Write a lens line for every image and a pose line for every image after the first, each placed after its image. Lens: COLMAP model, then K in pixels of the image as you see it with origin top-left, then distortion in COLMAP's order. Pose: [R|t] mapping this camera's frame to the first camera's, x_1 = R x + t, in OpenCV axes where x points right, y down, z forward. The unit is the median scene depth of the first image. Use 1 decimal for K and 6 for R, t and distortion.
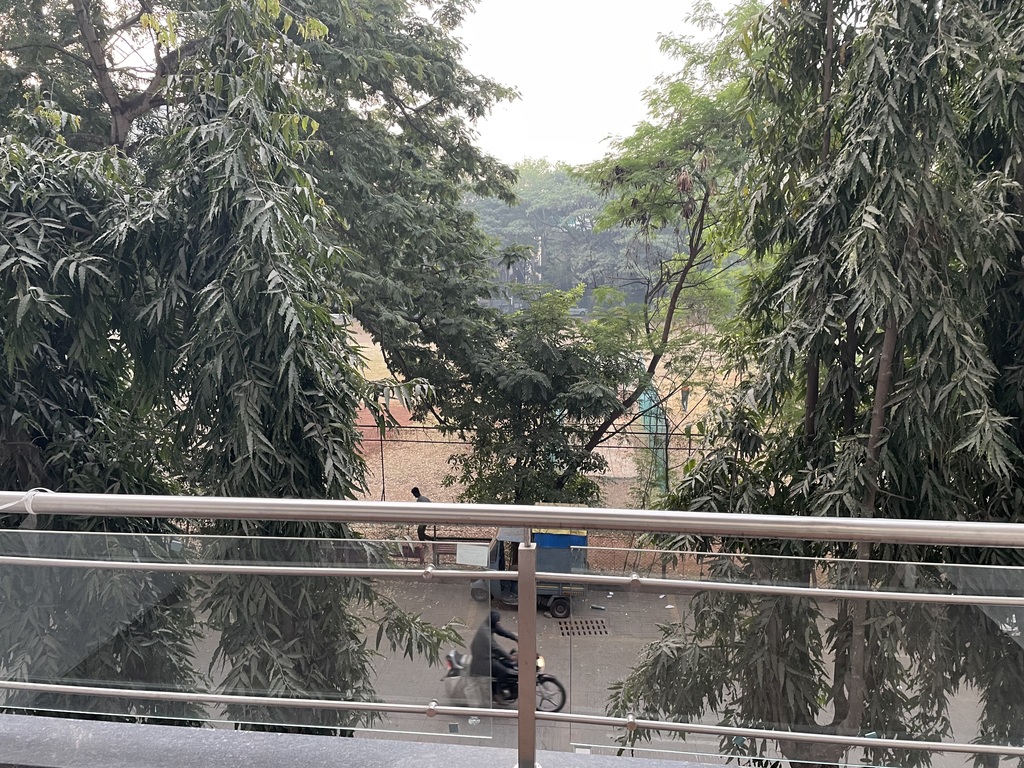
lens RADIAL K [[777.6, 0, 512.0], [0, 777.6, 384.0], [0, 0, 1]] dist [0.103443, -0.141610]
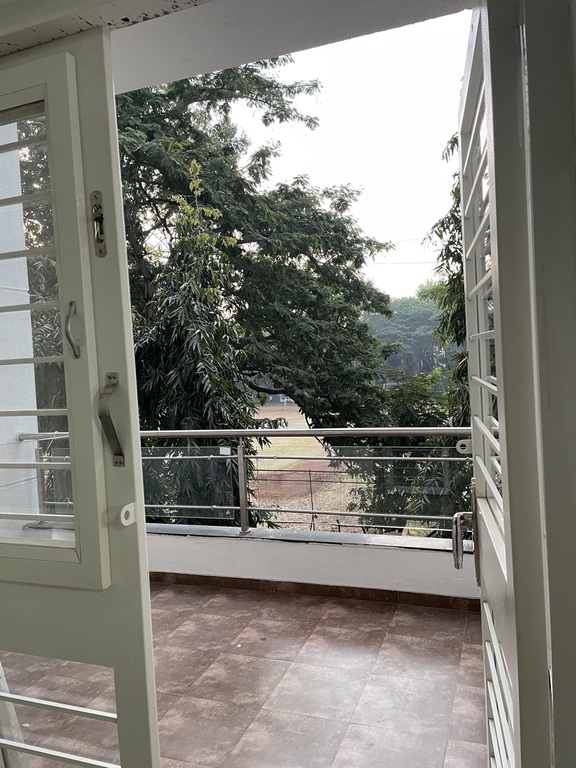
lens RADIAL K [[583.2, 0, 288.0], [0, 583.2, 384.0], [0, 0, 1]] dist [0.106659, -0.148466]
pose [[0.971070, -0.036311, -0.236017, 0.225388], [0.008970, 0.993220, -0.115901, 0.073867], [0.238625, 0.110431, 0.964812, -0.339107]]
